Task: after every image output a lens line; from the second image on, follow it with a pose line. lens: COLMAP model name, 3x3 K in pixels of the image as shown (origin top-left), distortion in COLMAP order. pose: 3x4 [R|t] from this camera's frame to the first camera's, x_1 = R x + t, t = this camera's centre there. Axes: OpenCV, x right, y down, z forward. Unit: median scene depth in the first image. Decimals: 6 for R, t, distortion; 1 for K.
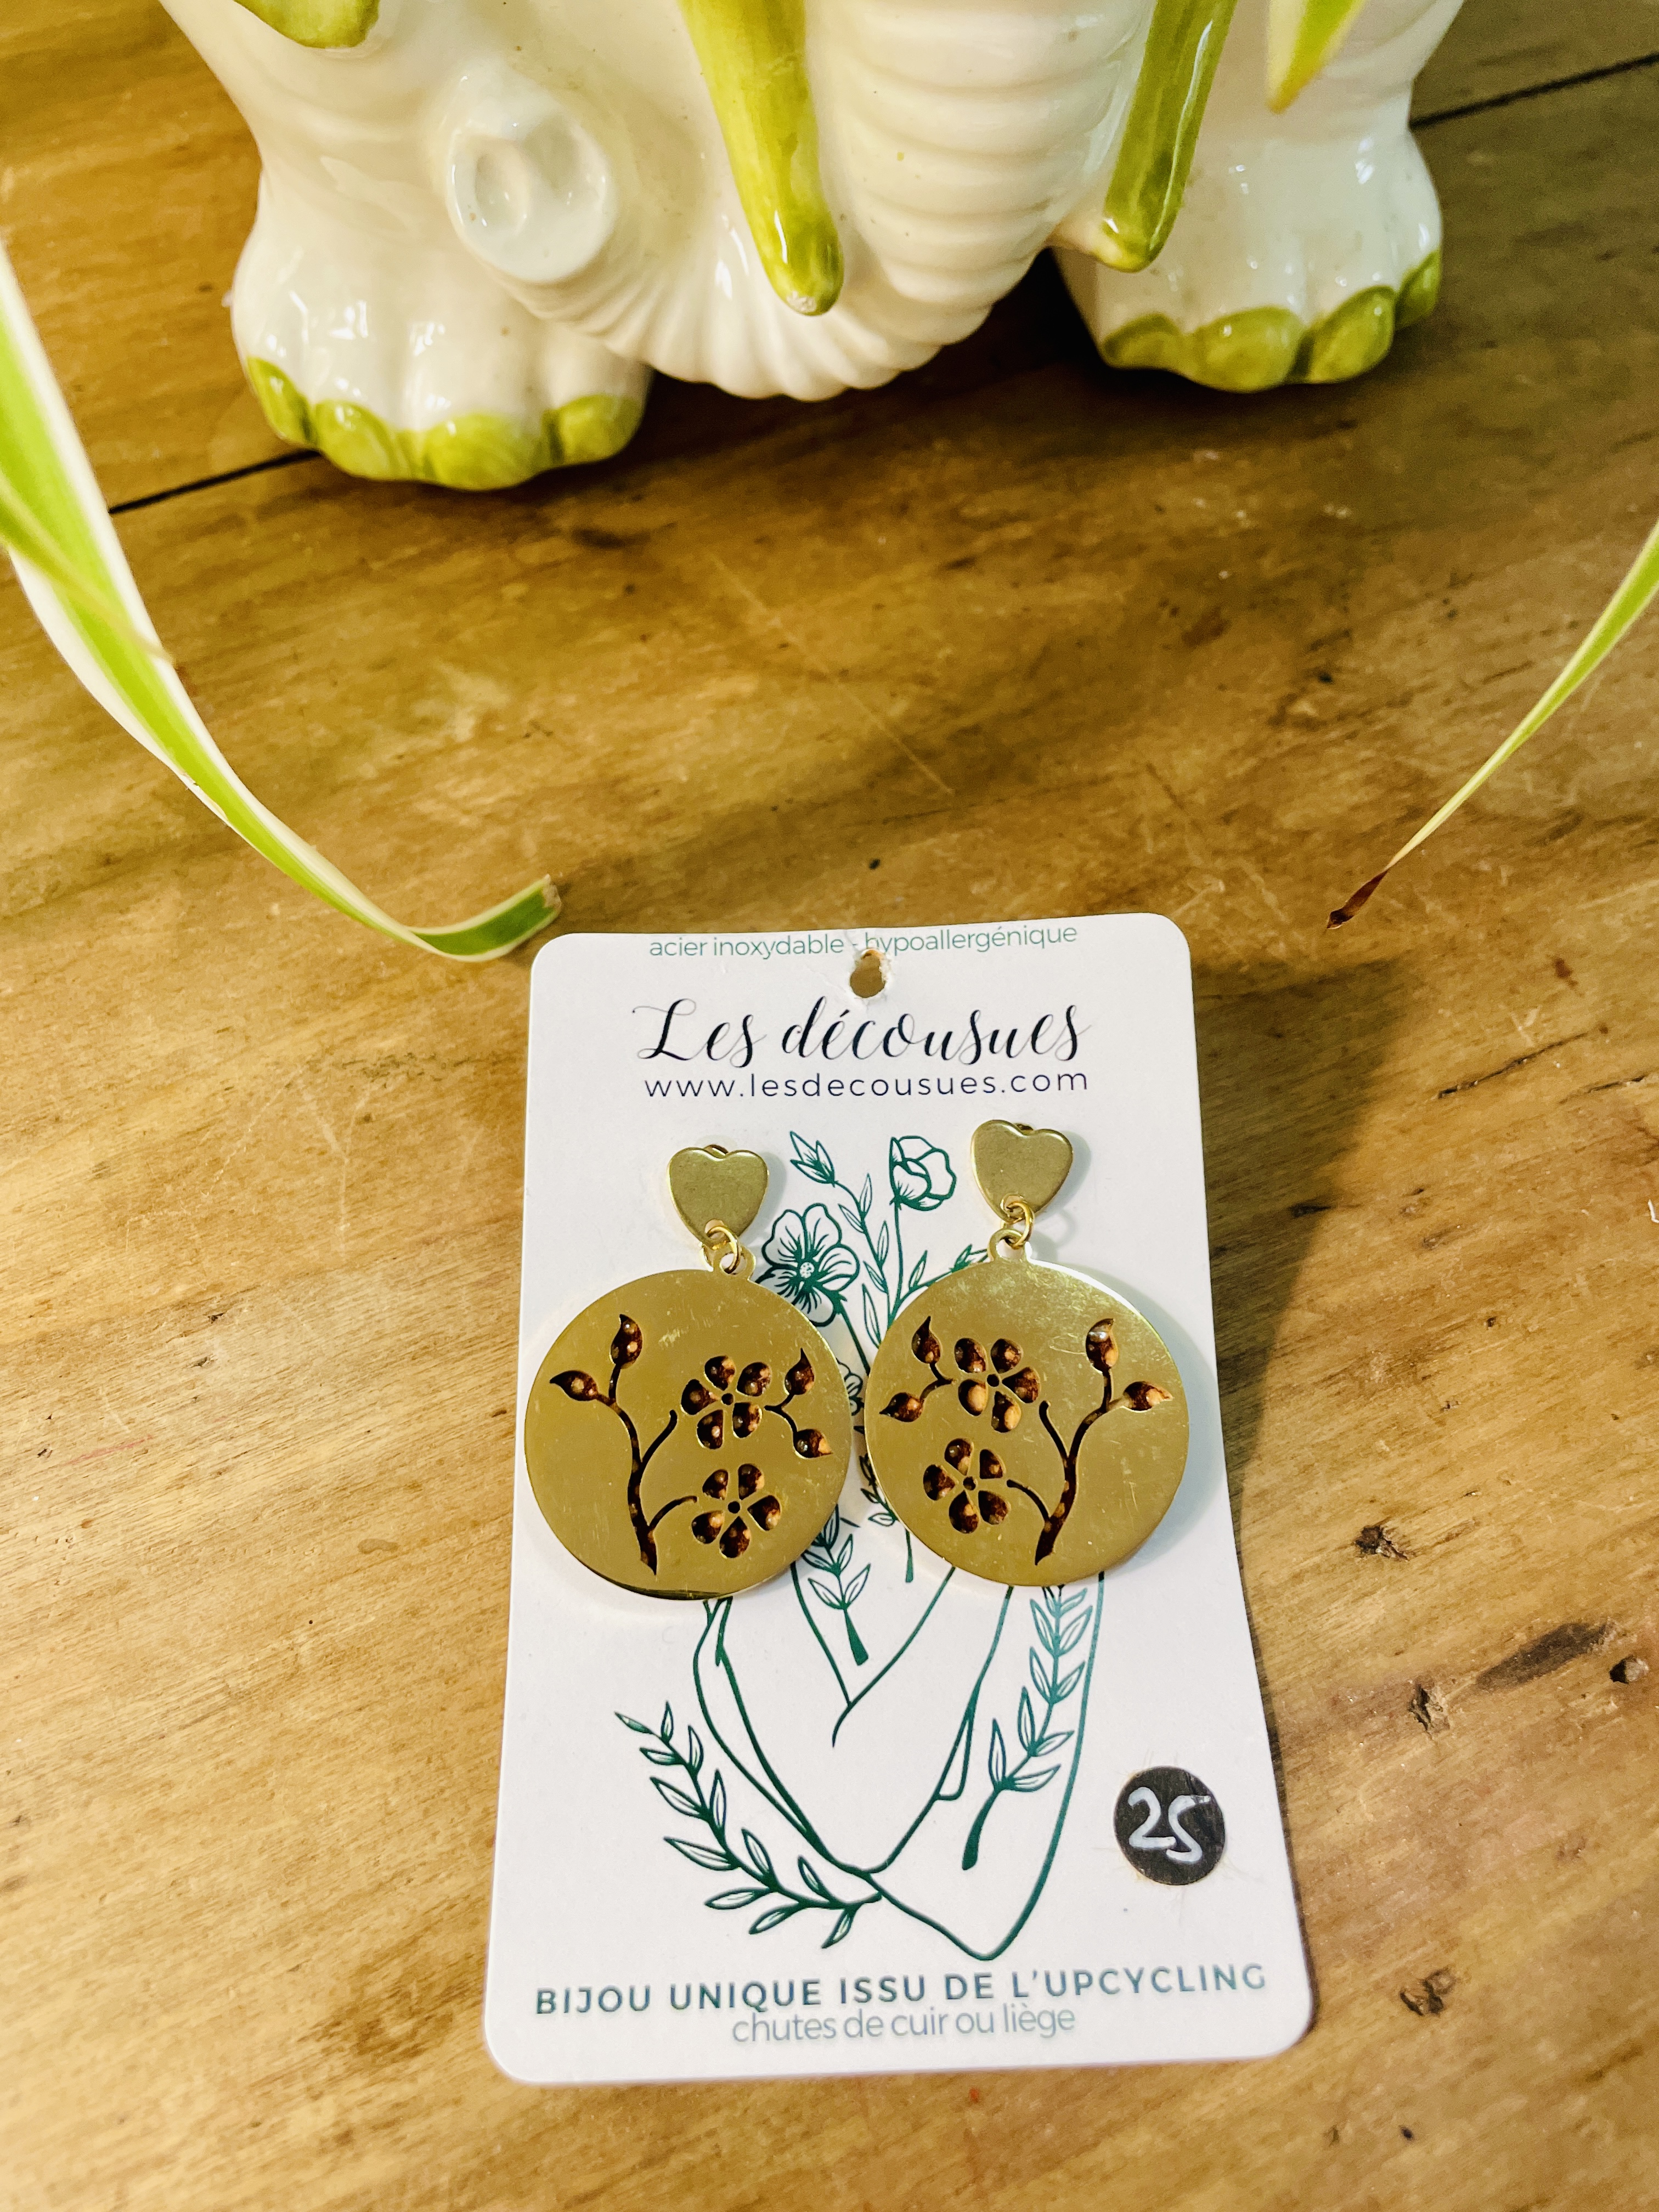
lens RADIAL K [[1775.8, 0, 826.5], [0, 1775.8, 1077.3], [0, 0, 1]] dist [0.058912, -0.120403]
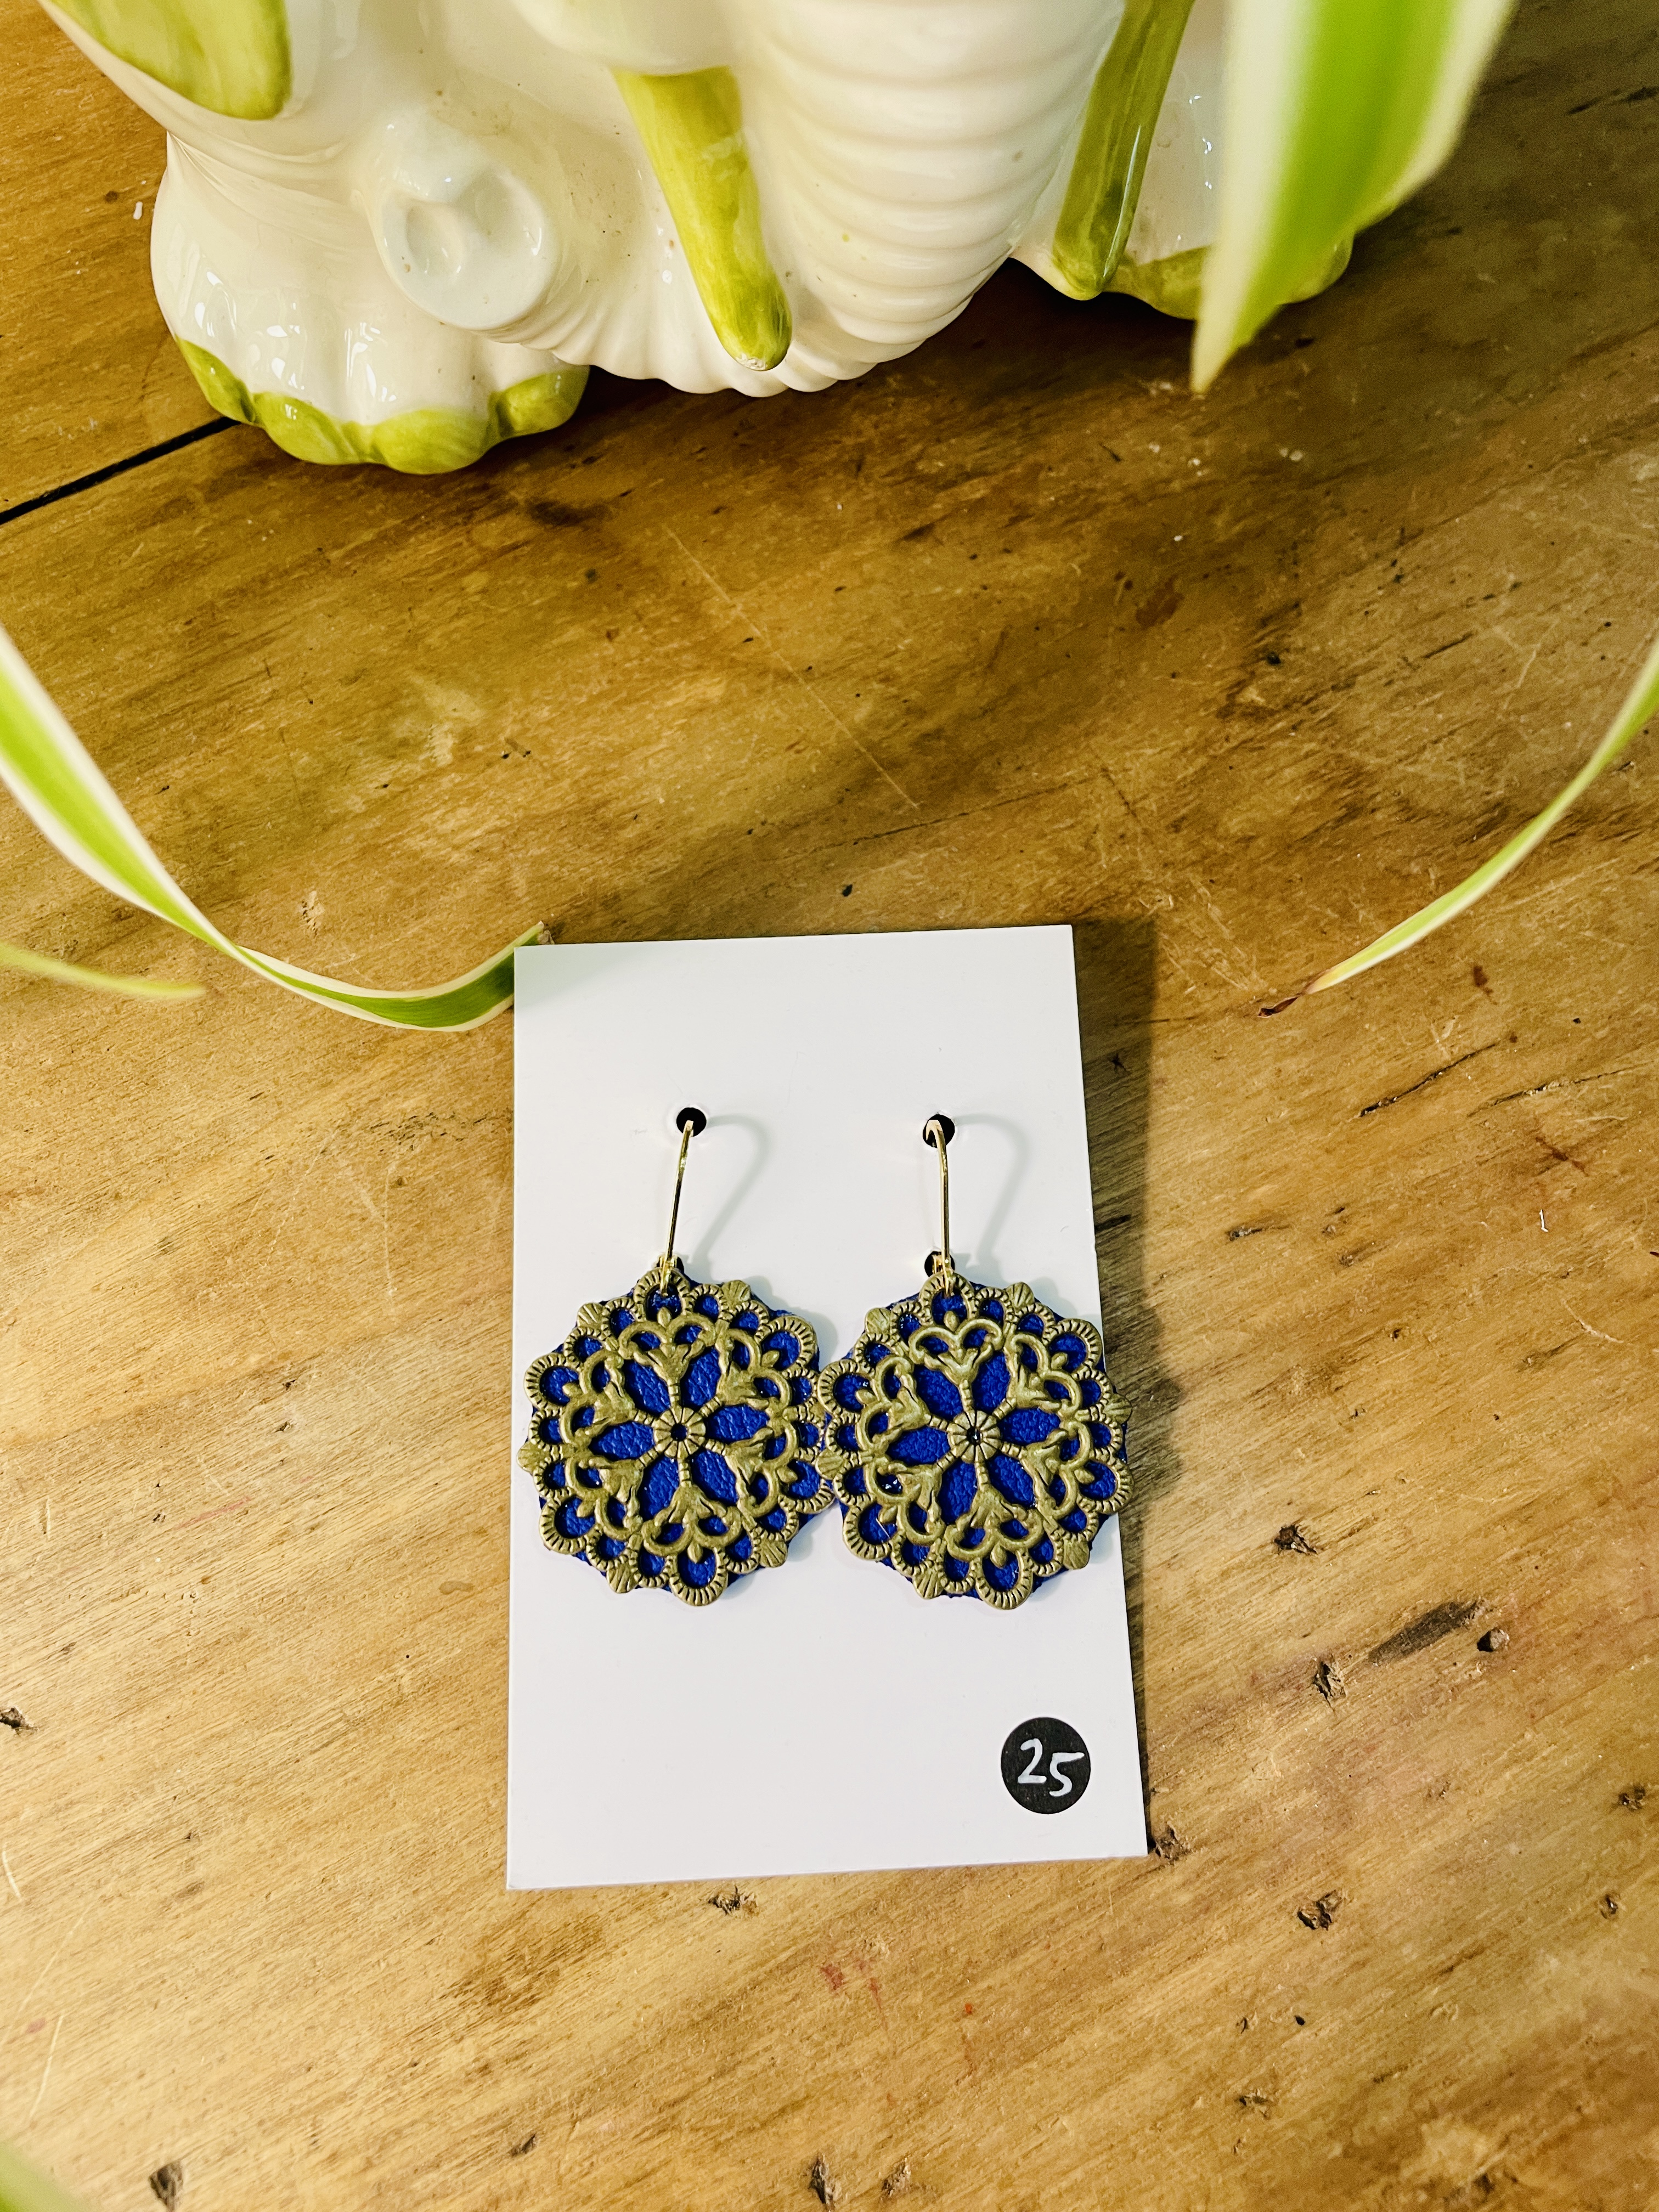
lens RADIAL K [[1775.8, 0, 851.1], [0, 1775.8, 1081.9], [0, 0, 1]] dist [0.058912, -0.120403]
pose [[0.998644, -0.047258, 0.021824, 0.000821], [0.040308, 0.967336, 0.250272, -0.291666], [-0.032938, -0.249053, 0.967930, -0.061426]]
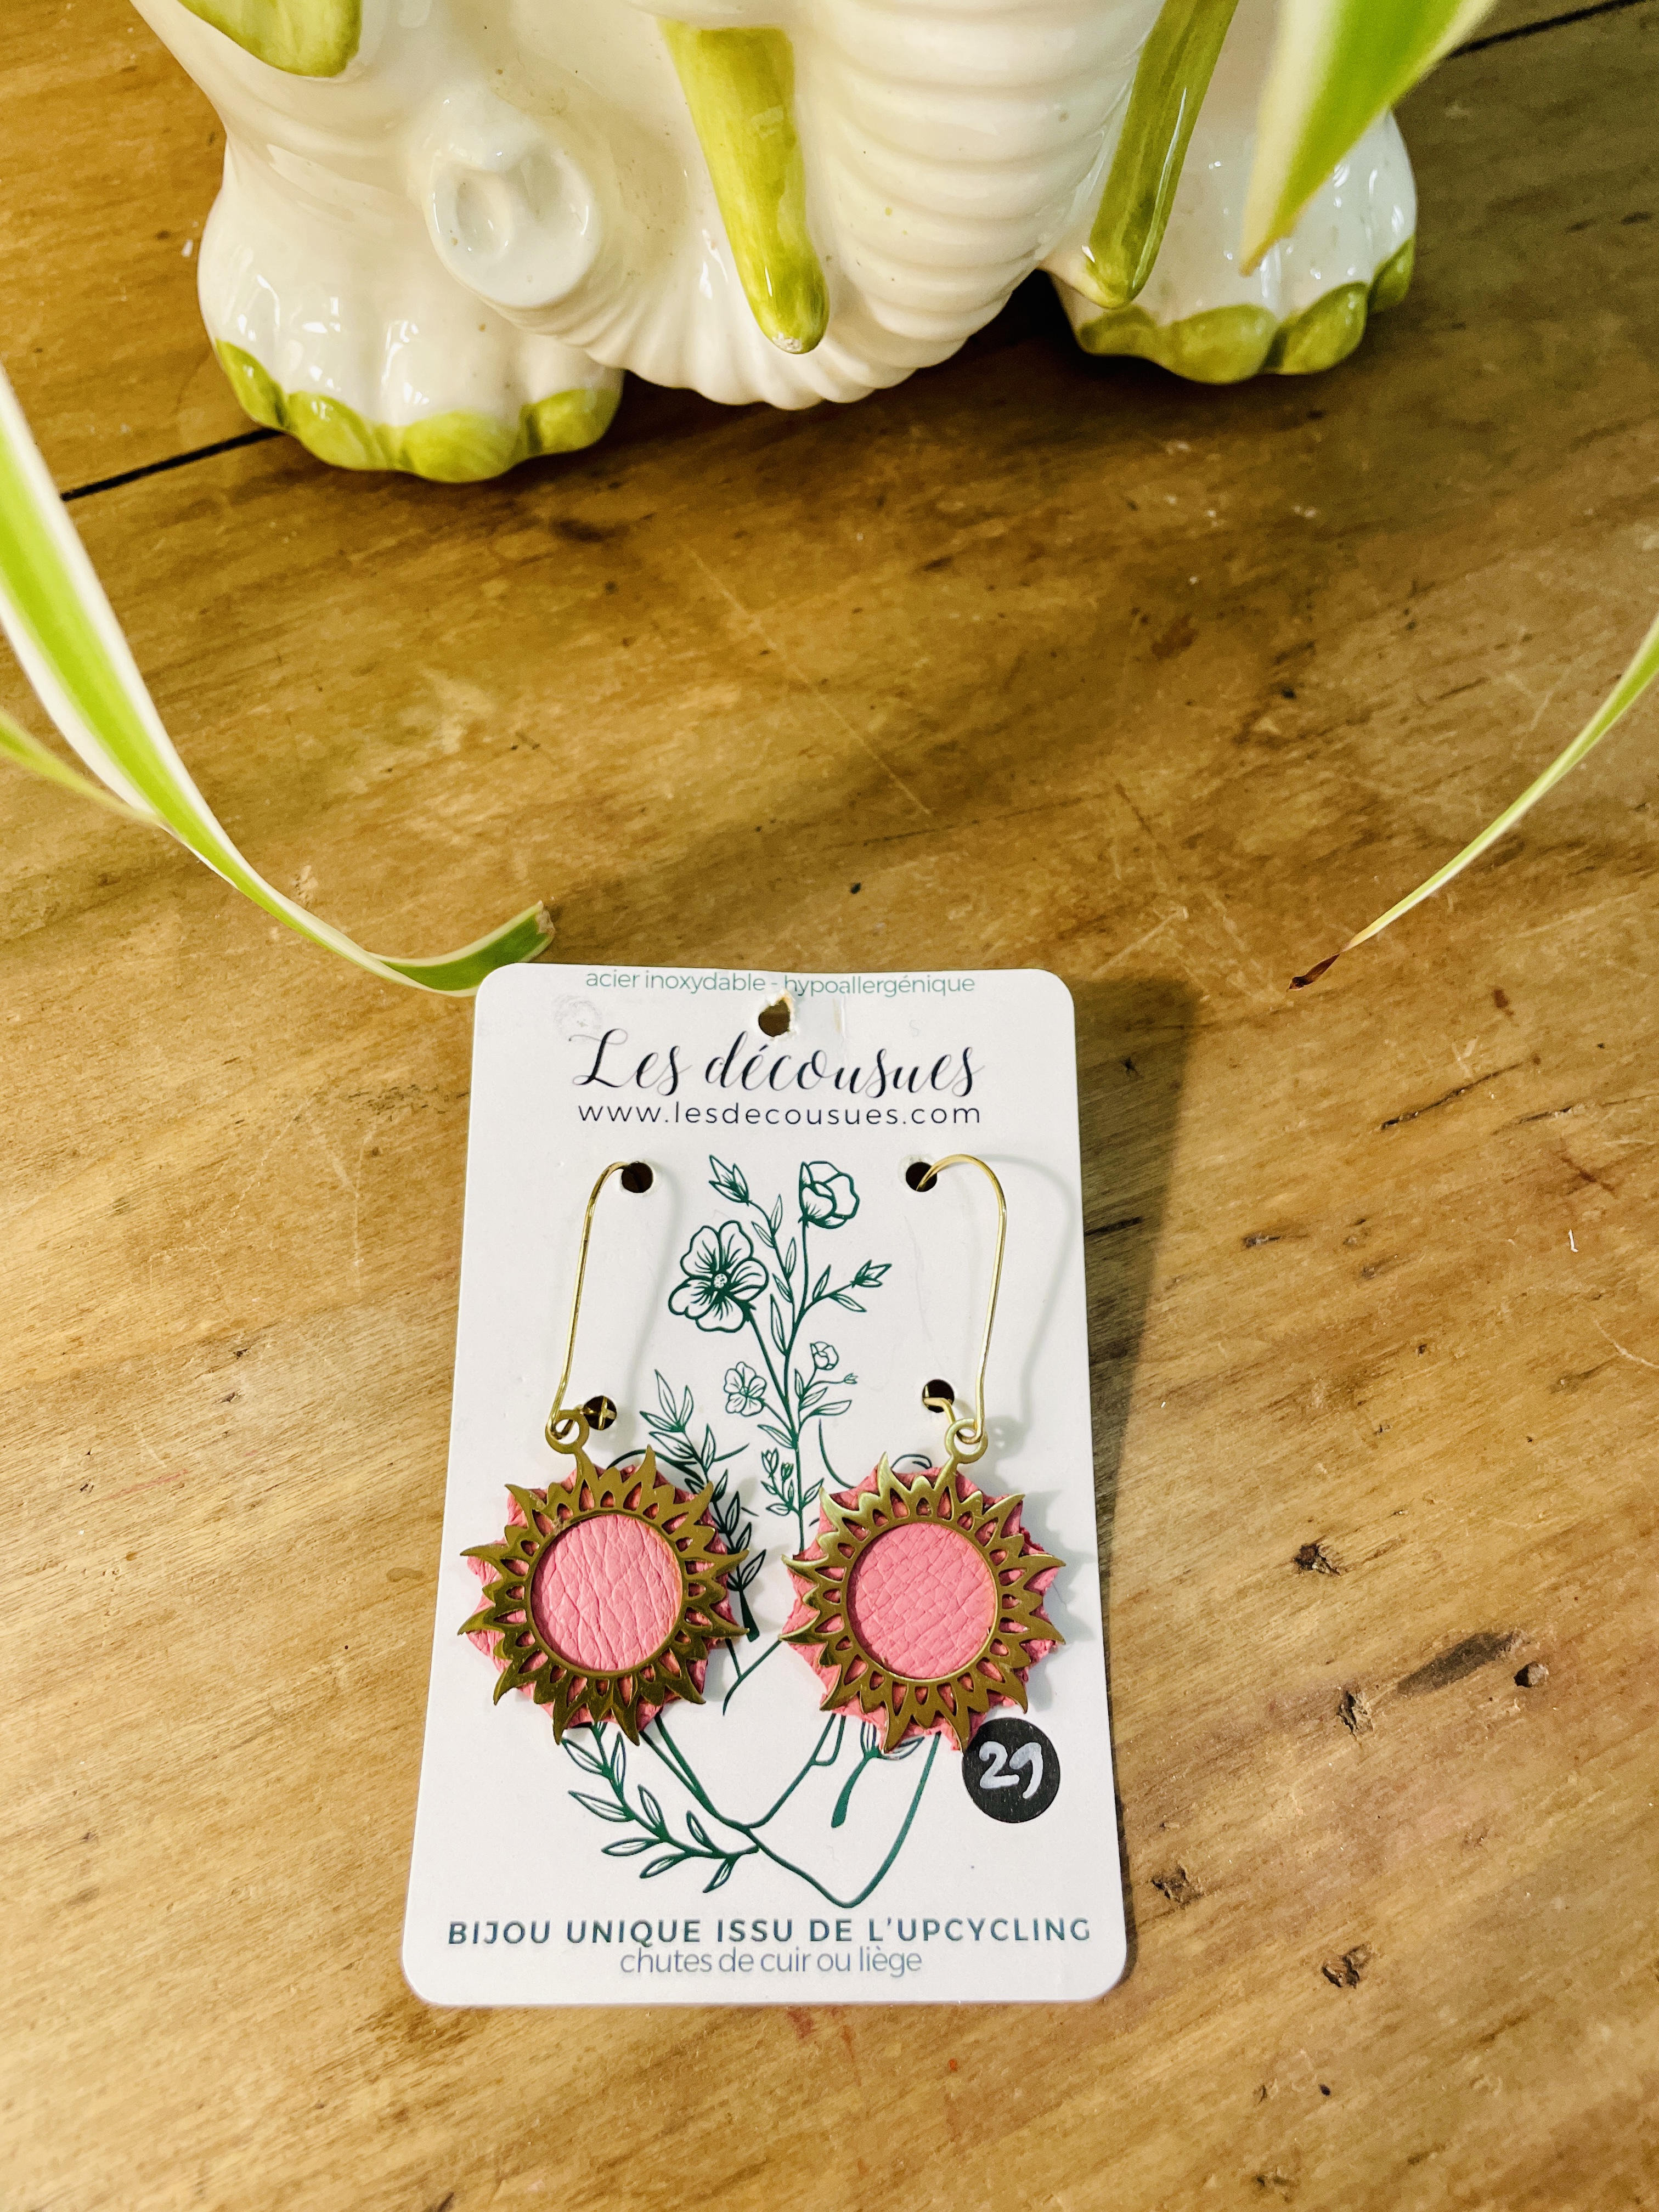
lens RADIAL K [[1775.8, 0, 846.6], [0, 1775.8, 1073.3], [0, 0, 1]] dist [0.058912, -0.120403]
pose [[0.999108, -0.001243, 0.042212, -0.023660], [-0.003477, 0.993752, 0.111556, -0.136097], [-0.042087, -0.111603, 0.992861, -0.047098]]
